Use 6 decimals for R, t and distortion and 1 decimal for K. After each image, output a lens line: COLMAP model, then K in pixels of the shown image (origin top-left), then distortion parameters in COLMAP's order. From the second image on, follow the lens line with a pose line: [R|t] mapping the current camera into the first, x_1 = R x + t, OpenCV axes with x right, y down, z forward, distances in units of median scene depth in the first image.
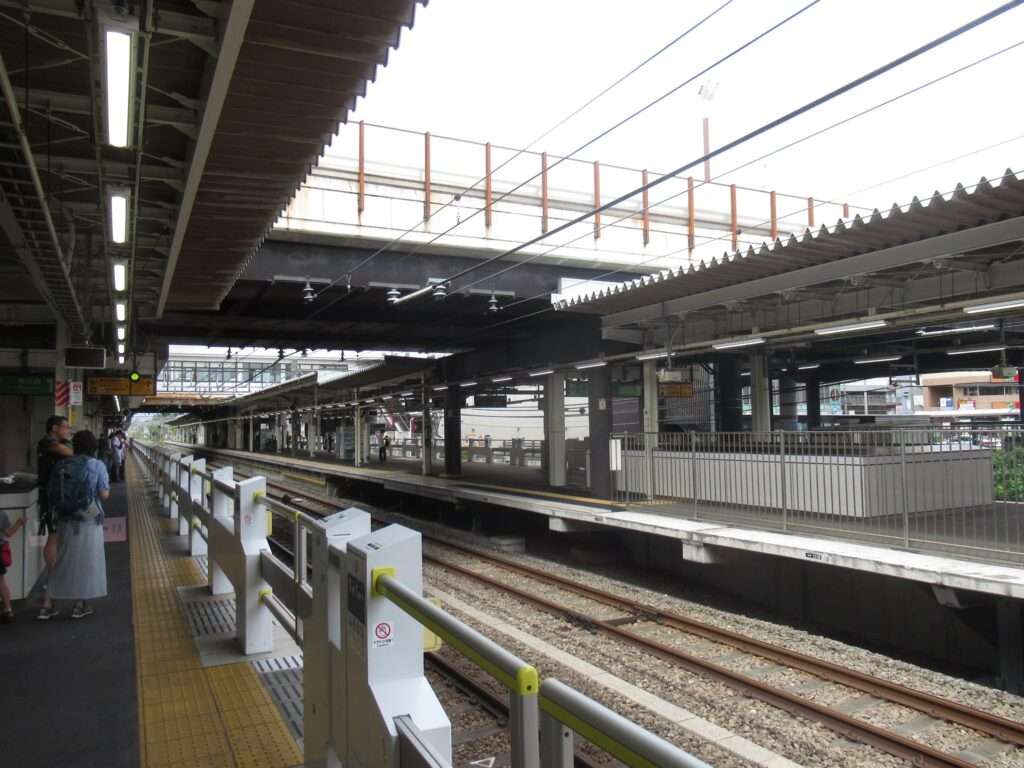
lens RADIAL K [[762.0, 0, 512.0], [0, 762.0, 384.0], [0, 0, 1]] dist [-0.003074, -0.005211]
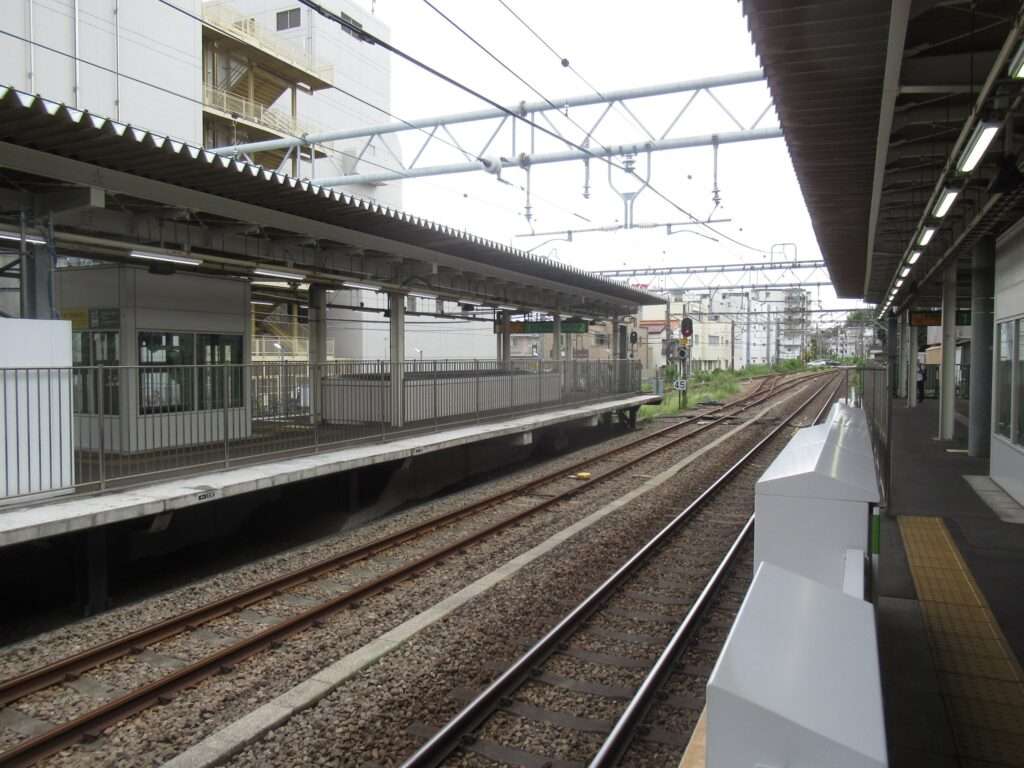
lens RADIAL K [[762.0, 0, 512.0], [0, 762.0, 384.0], [0, 0, 1]] dist [-0.003074, -0.005211]
pose [[-0.637136, 0.000805, 0.770751, -0.639638], [-0.024985, 0.999452, -0.021697, 0.105693], [-0.770347, -0.033081, -0.636767, 1.431482]]
